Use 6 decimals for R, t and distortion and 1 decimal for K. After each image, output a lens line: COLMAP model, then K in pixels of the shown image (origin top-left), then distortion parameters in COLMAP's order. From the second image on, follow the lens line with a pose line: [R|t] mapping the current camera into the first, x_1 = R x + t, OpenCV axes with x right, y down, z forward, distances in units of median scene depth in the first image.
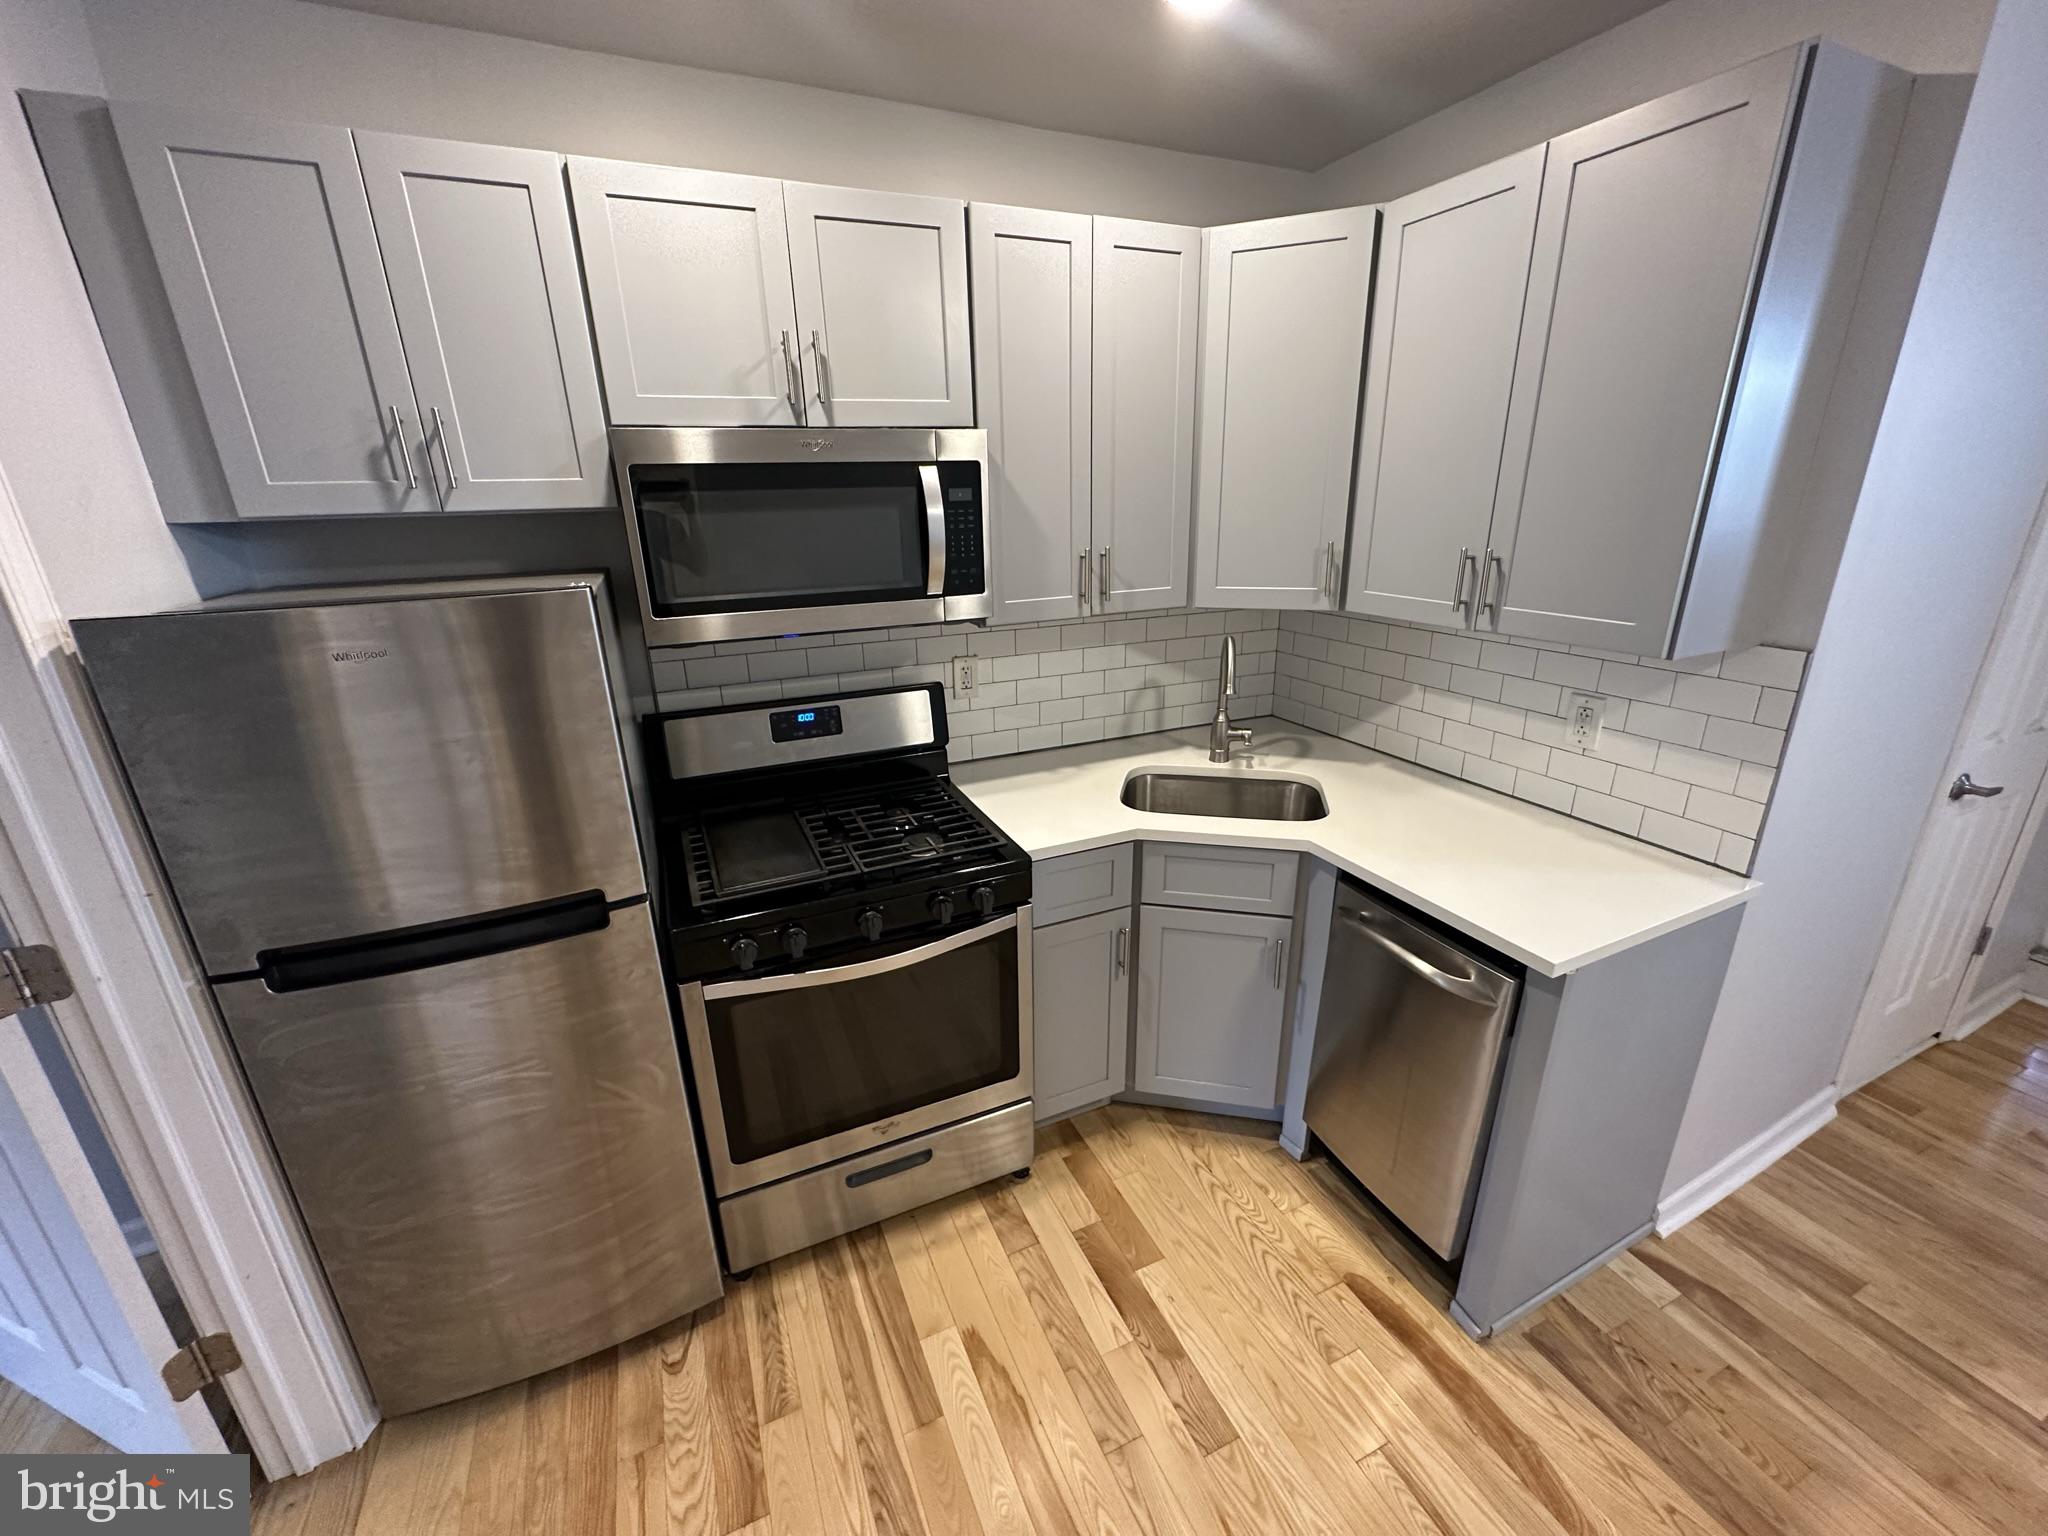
lens RADIAL K [[815.2, 0, 1021.8], [0, 815.2, 767.2], [0, 0, 1]] dist [-0.004069, 0.000973]
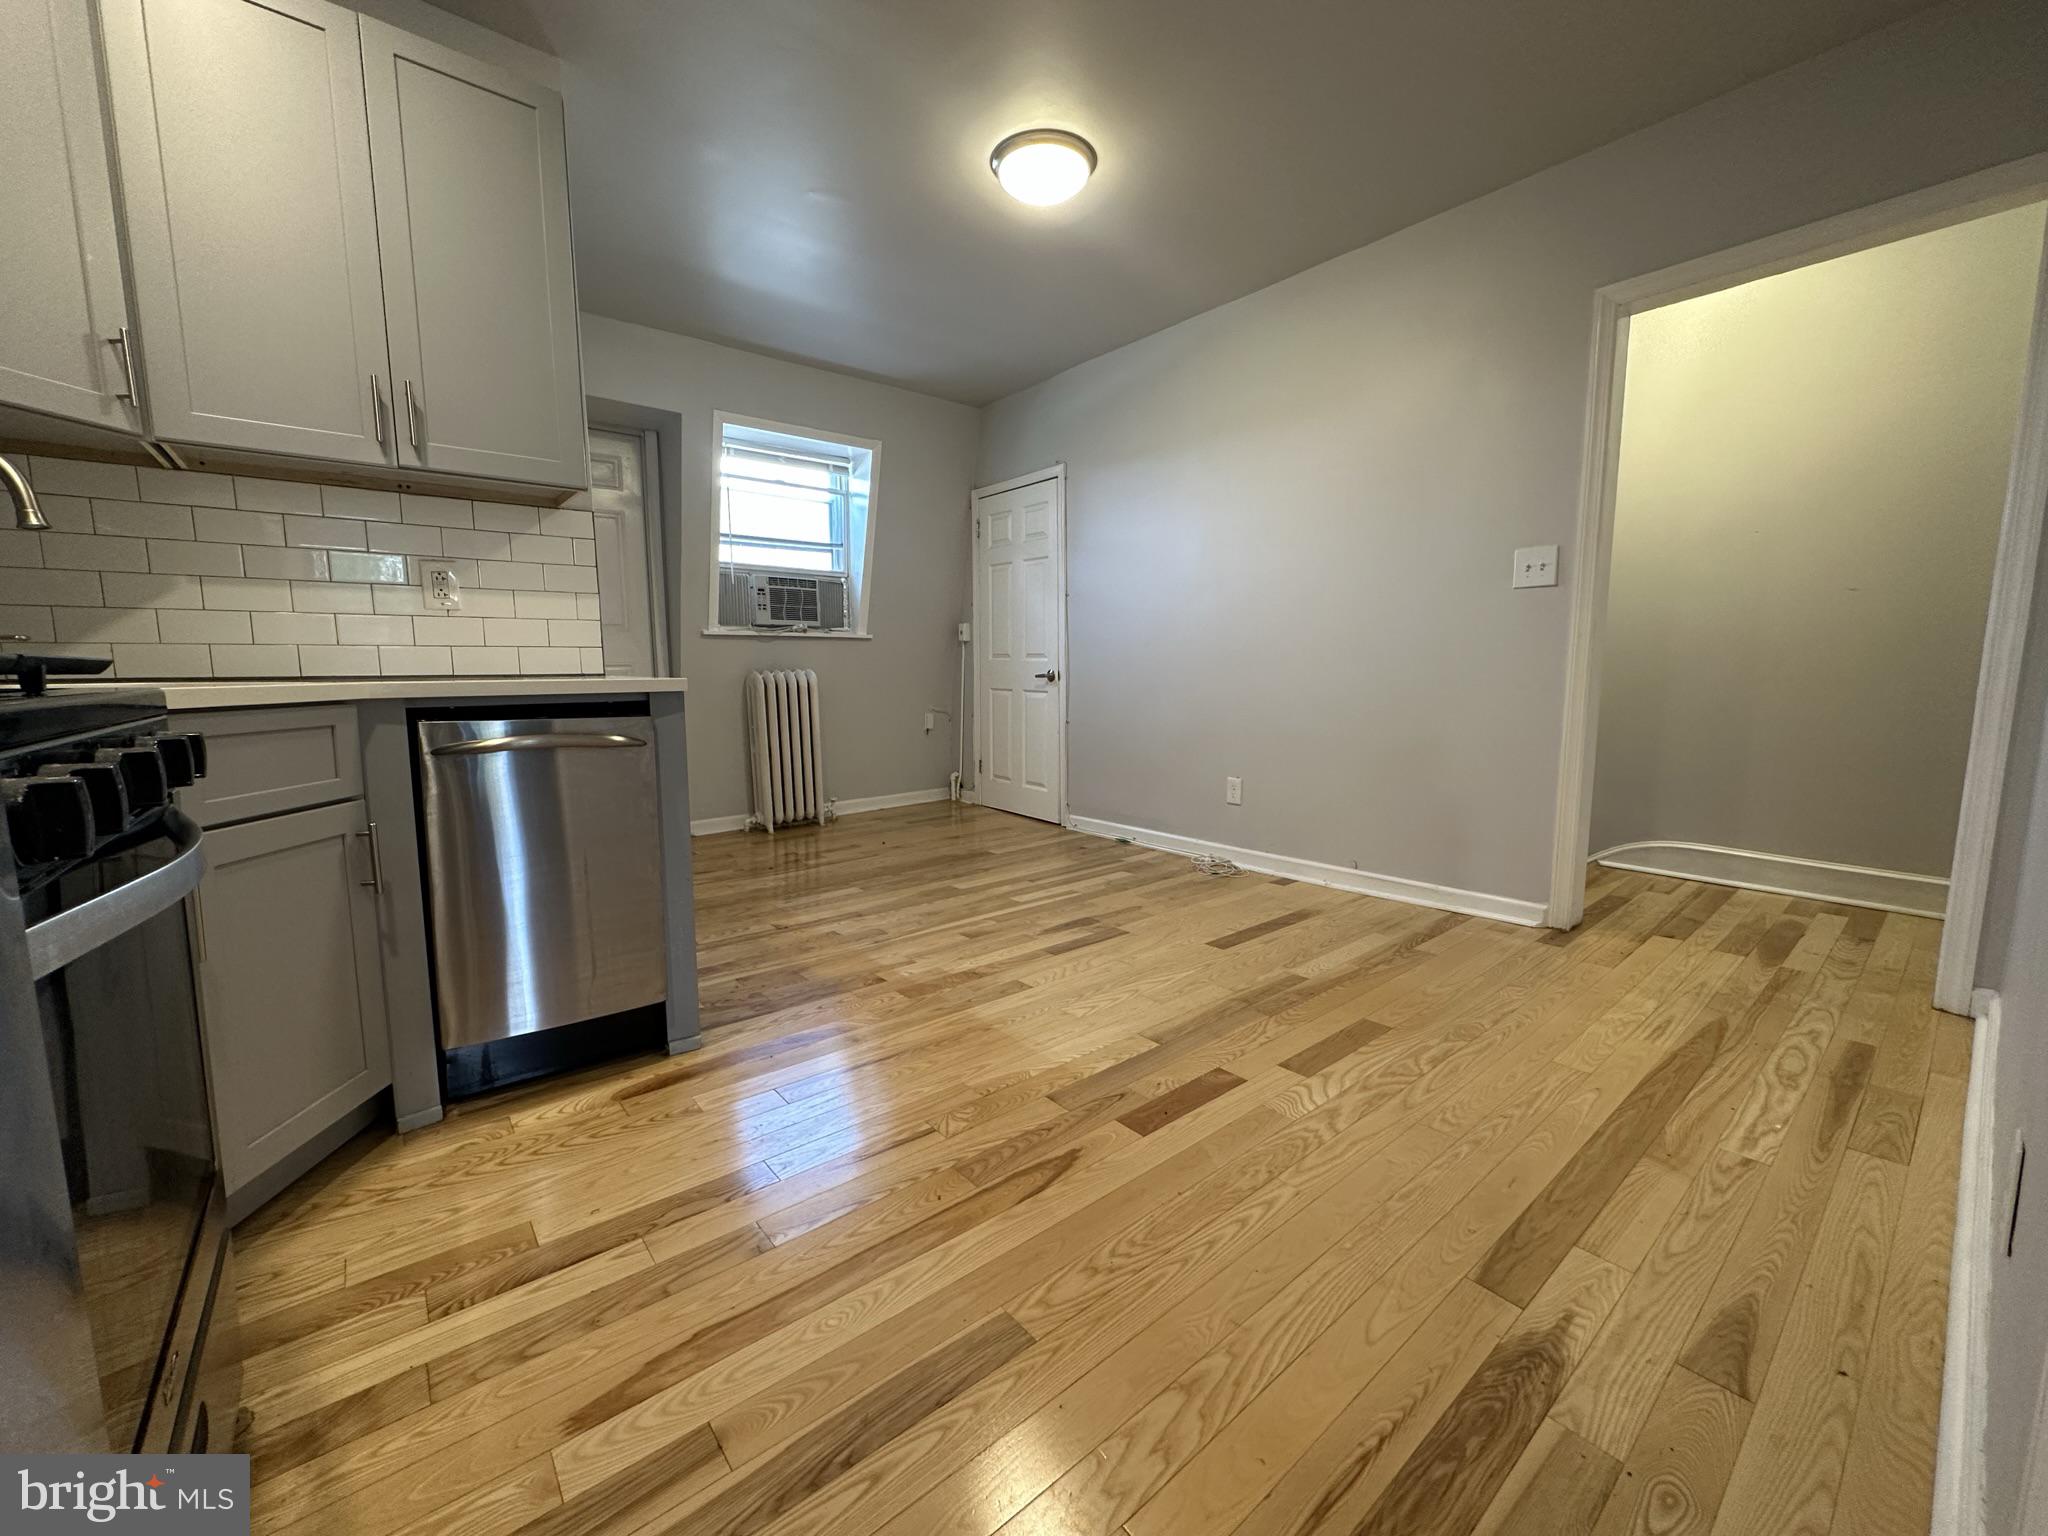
lens RADIAL K [[815.2, 0, 1023.0], [0, 815.2, 765.9], [0, 0, 1]] dist [-0.004069, 0.000973]
pose [[-0.260160, -0.096234, 0.960758, -0.654324], [0.320177, 0.930127, 0.179866, 0.247153], [-0.910936, 0.354406, -0.211170, 0.648198]]
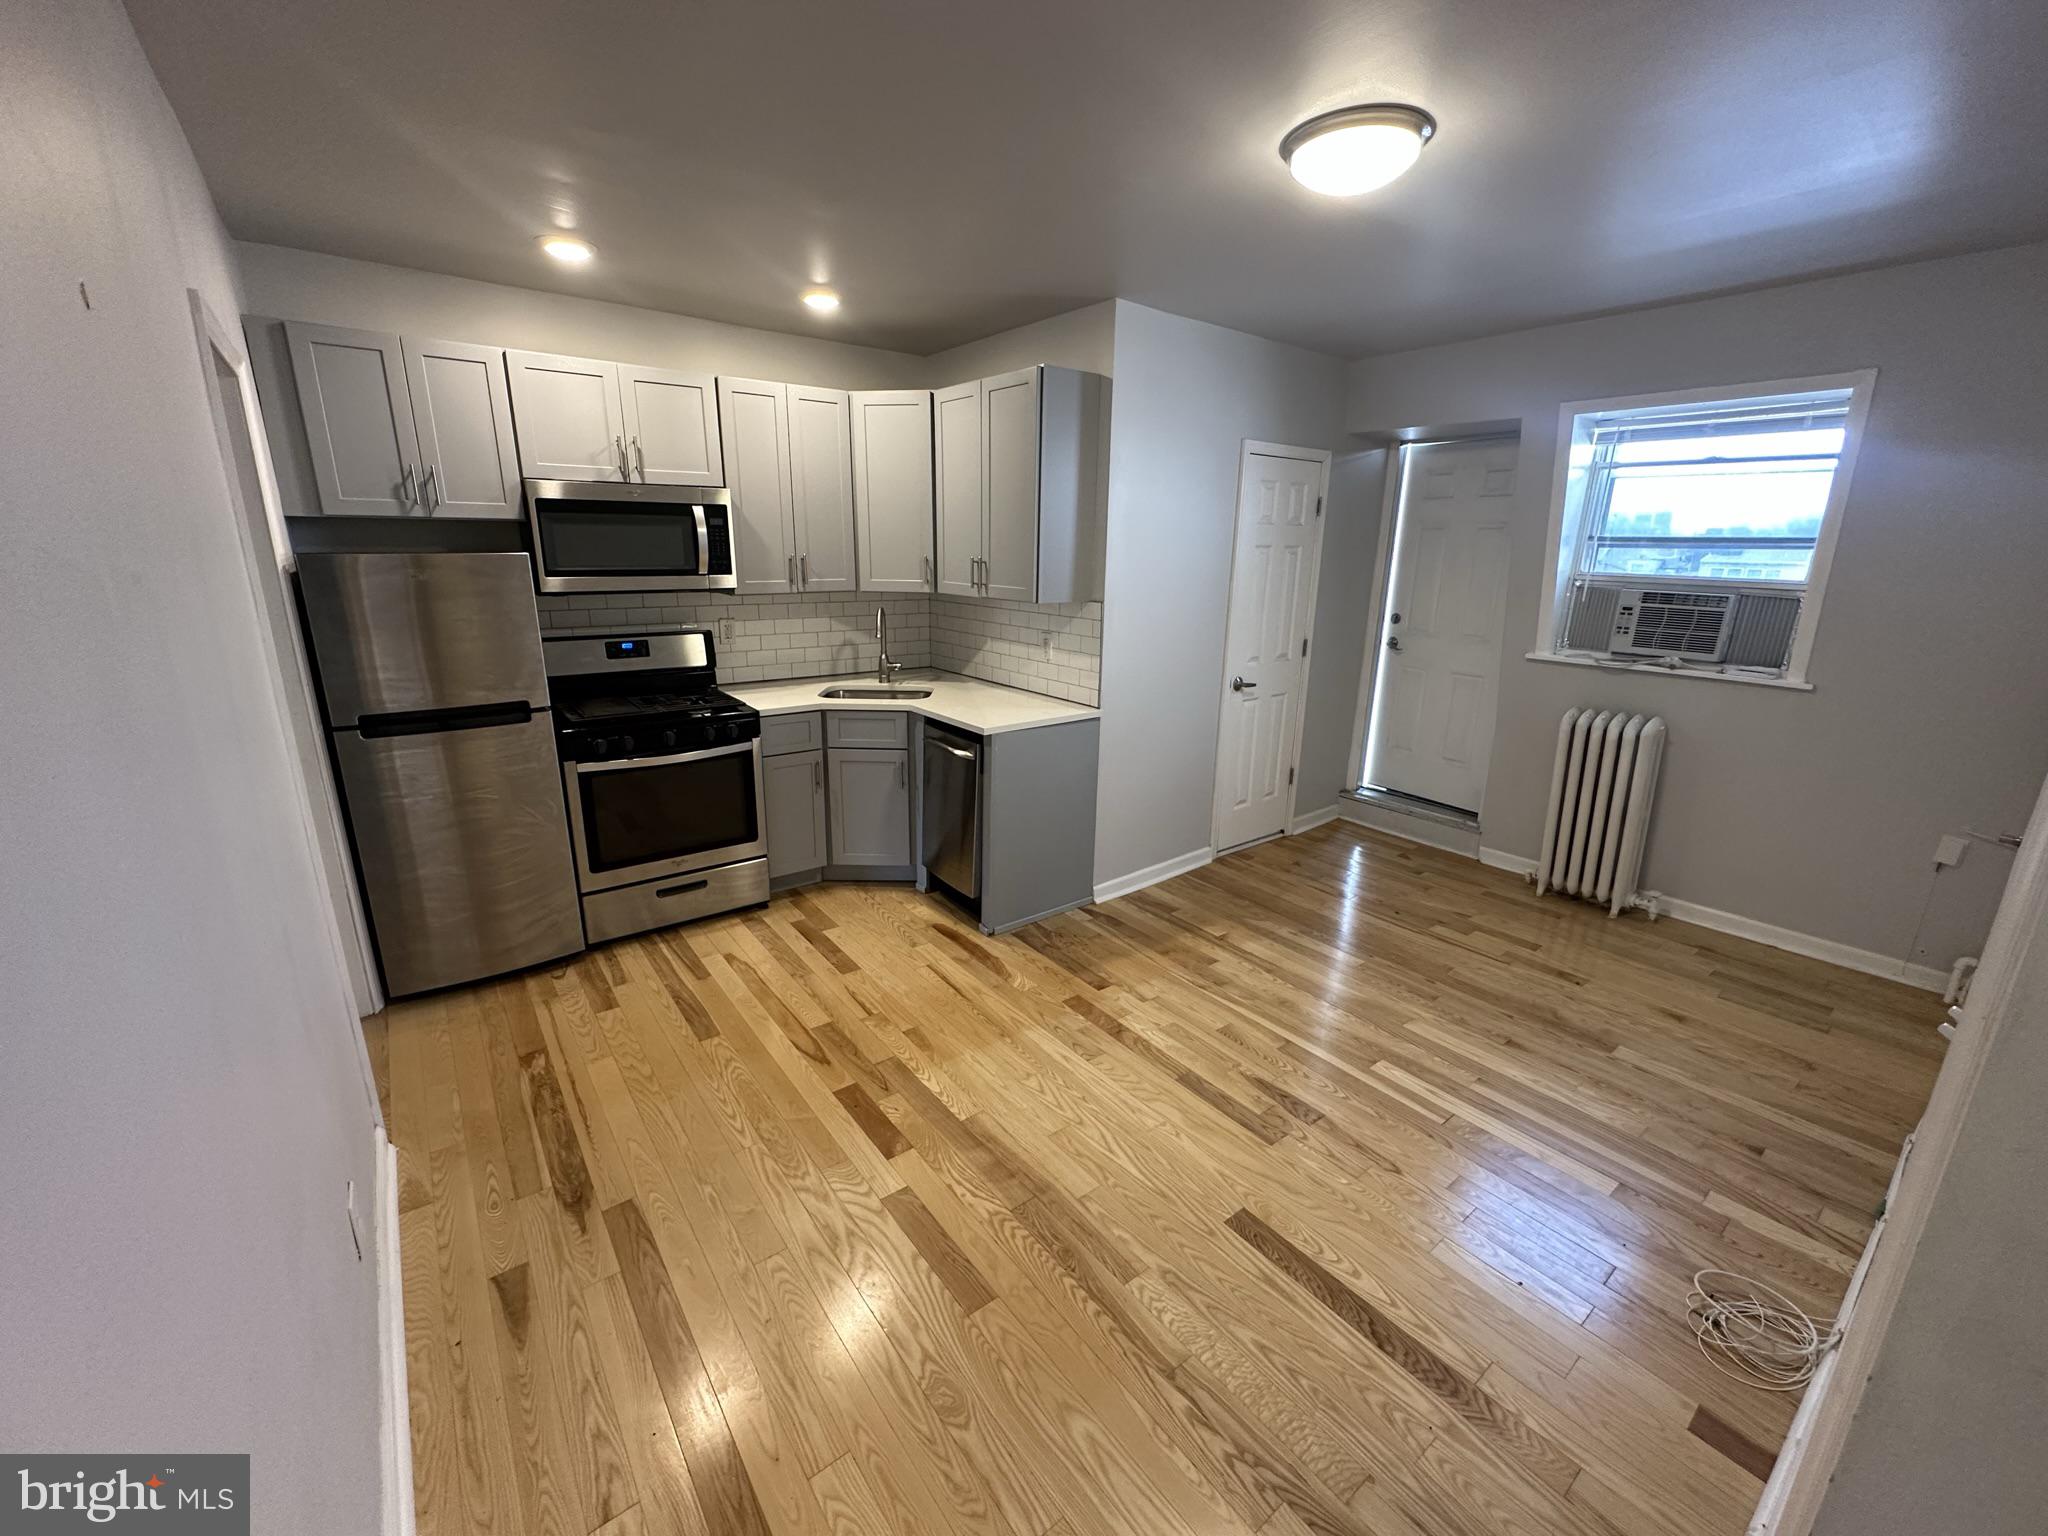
lens RADIAL K [[815.2, 0, 1021.4], [0, 815.2, 768.0], [0, 0, 1]] dist [-0.004069, 0.000973]
pose [[0.973622, -0.024793, 0.226817, 0.179501], [0.037425, 0.997968, -0.051564, 0.377410], [-0.225078, 0.058692, 0.972571, -1.012018]]
